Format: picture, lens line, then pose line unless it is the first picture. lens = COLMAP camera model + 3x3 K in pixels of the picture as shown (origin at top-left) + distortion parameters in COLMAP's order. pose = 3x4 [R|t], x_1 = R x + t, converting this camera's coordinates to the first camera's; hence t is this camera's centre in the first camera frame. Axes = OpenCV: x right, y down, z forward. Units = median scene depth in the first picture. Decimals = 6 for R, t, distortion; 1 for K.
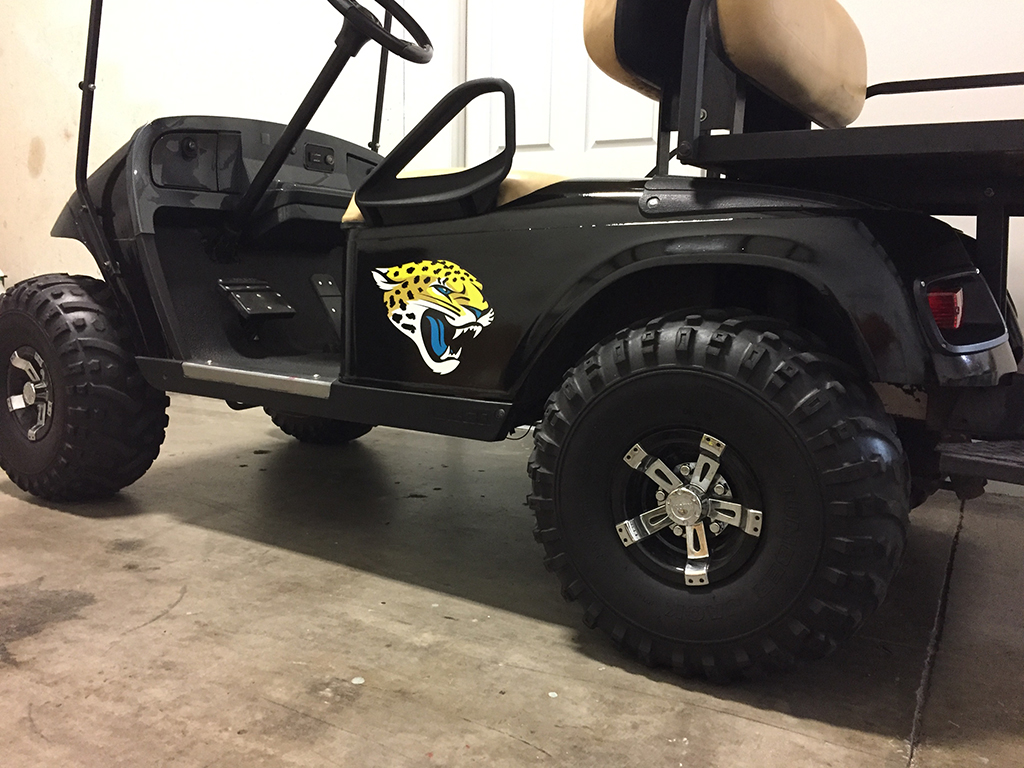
lens RADIAL K [[927.8, 0, 512.0], [0, 927.8, 384.0], [0, 0, 1]] dist [0.004815, -0.002827]
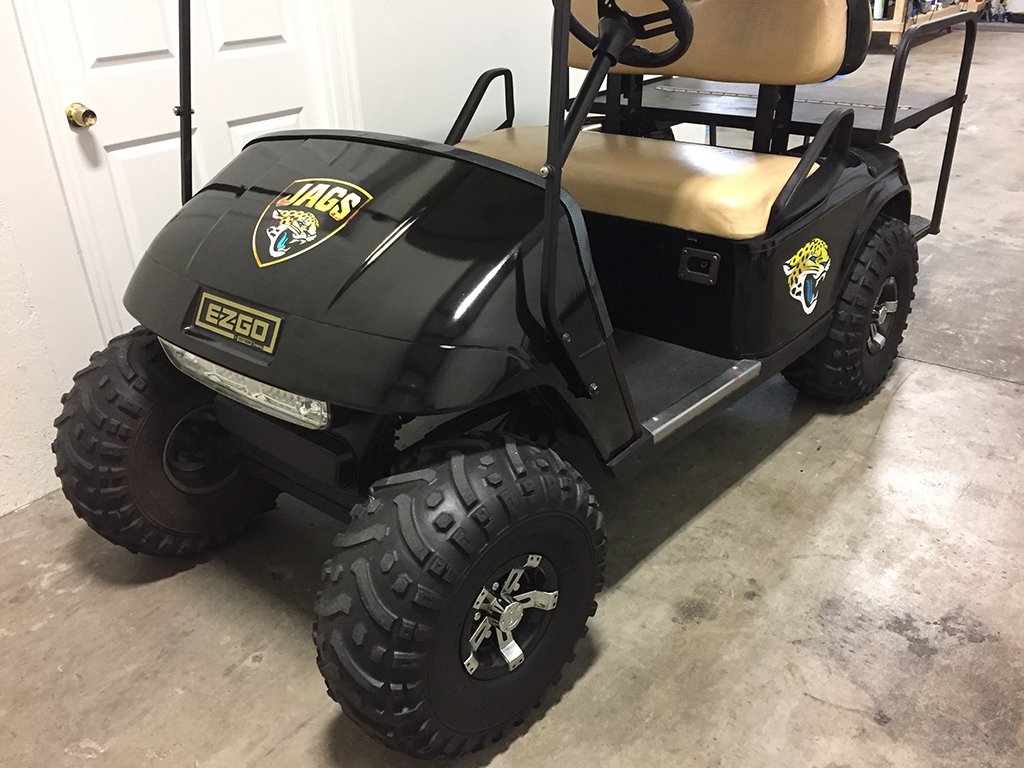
lens RADIAL K [[873.4, 0, 512.0], [0, 873.4, 384.0], [0, 0, 1]] dist [0.009758, 0.000574]
pose [[0.153458, -0.459758, 0.874685, -1.366259], [0.192800, 0.882088, 0.429824, -0.578741], [-0.969164, 0.102679, 0.224005, 1.109288]]
